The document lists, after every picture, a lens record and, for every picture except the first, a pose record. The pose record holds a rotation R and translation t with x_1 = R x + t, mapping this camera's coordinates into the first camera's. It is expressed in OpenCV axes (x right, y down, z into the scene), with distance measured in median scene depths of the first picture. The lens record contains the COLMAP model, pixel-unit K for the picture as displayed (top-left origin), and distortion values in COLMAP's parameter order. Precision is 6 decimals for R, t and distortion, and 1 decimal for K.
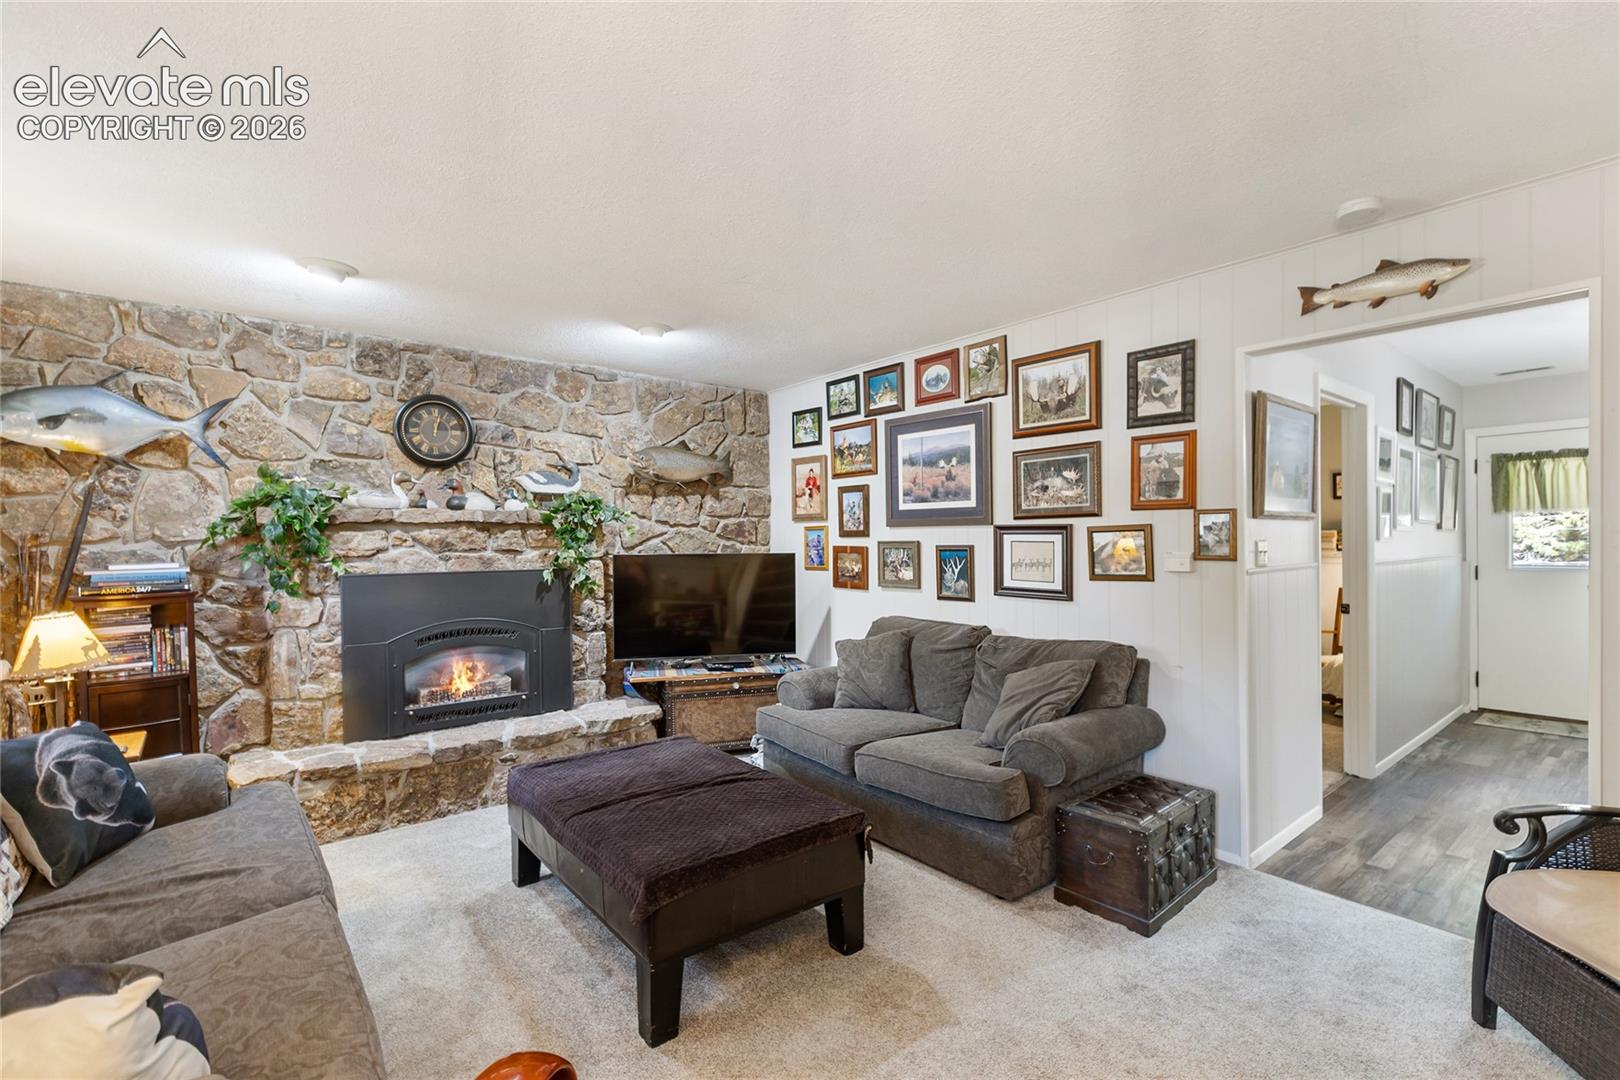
lens RADIAL K [[735.7, 0, 894.8], [0, 735.7, 556.3], [0, 0, 1]] dist [0.001177, 0.001158]
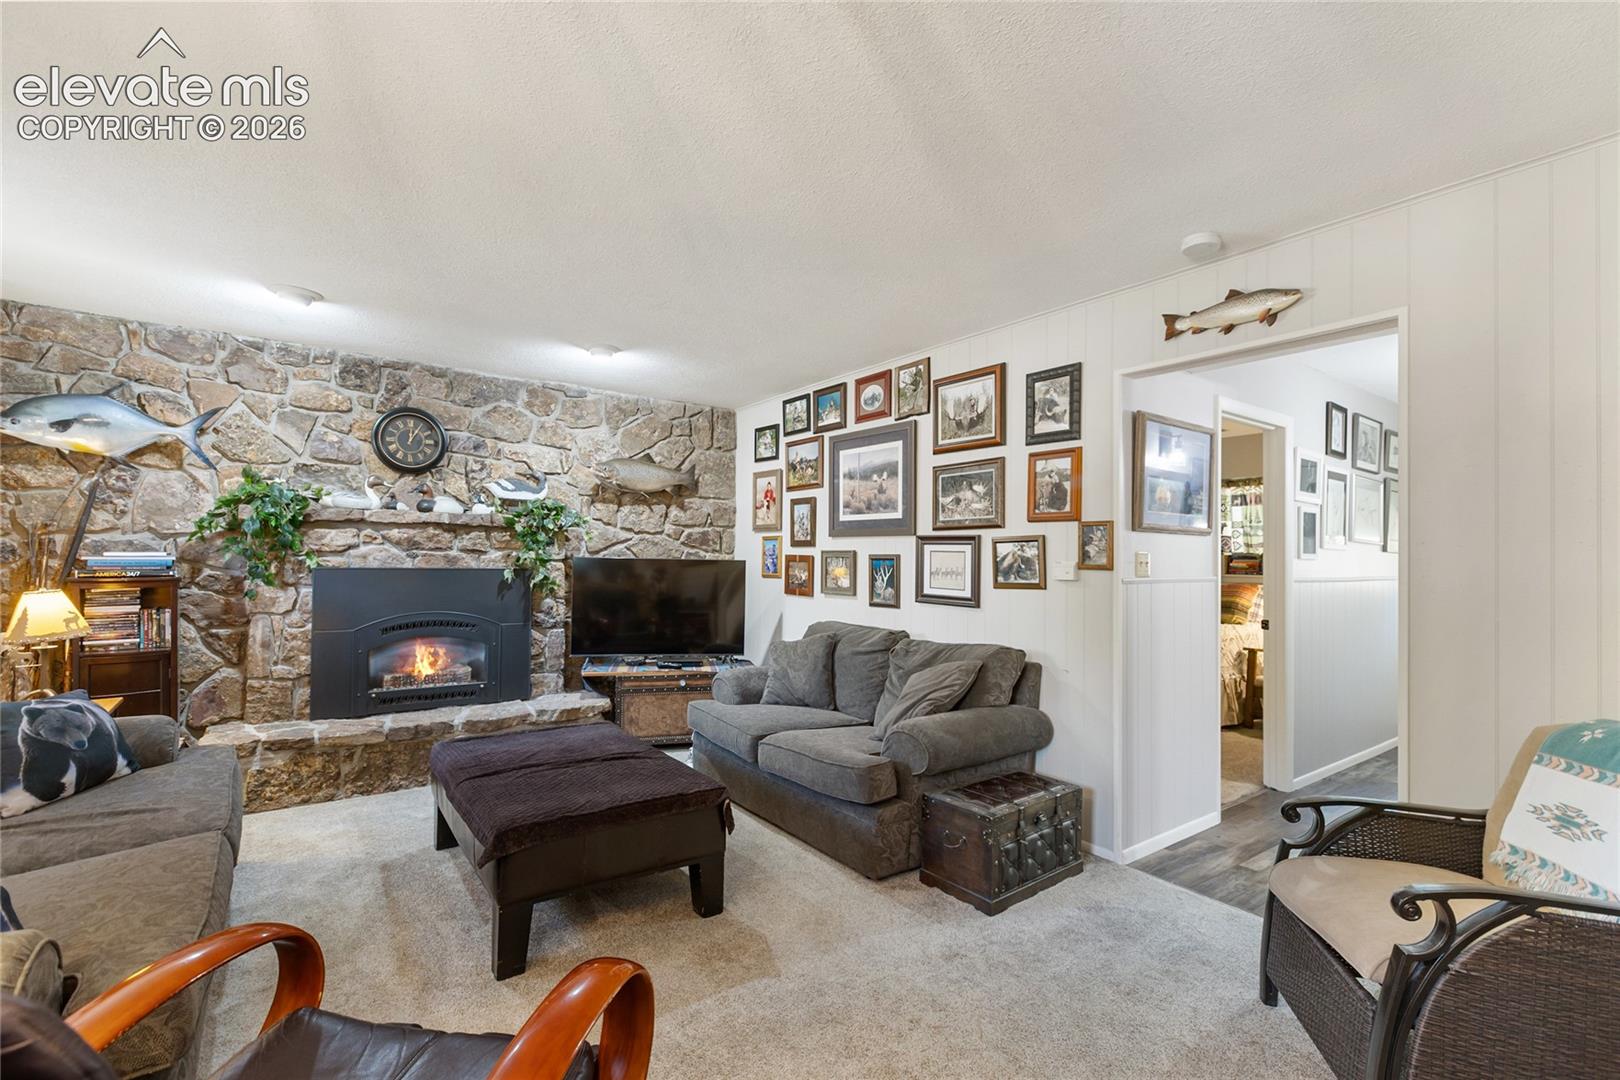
lens RADIAL K [[735.7, 0, 899.6], [0, 735.7, 559.6], [0, 0, 1]] dist [0.001177, 0.001158]
pose [[0.998504, 0.021165, -0.050424, 0.179548], [-0.022415, 0.999452, -0.024351, 0.020235], [0.049881, 0.025445, 0.998431, -0.061721]]
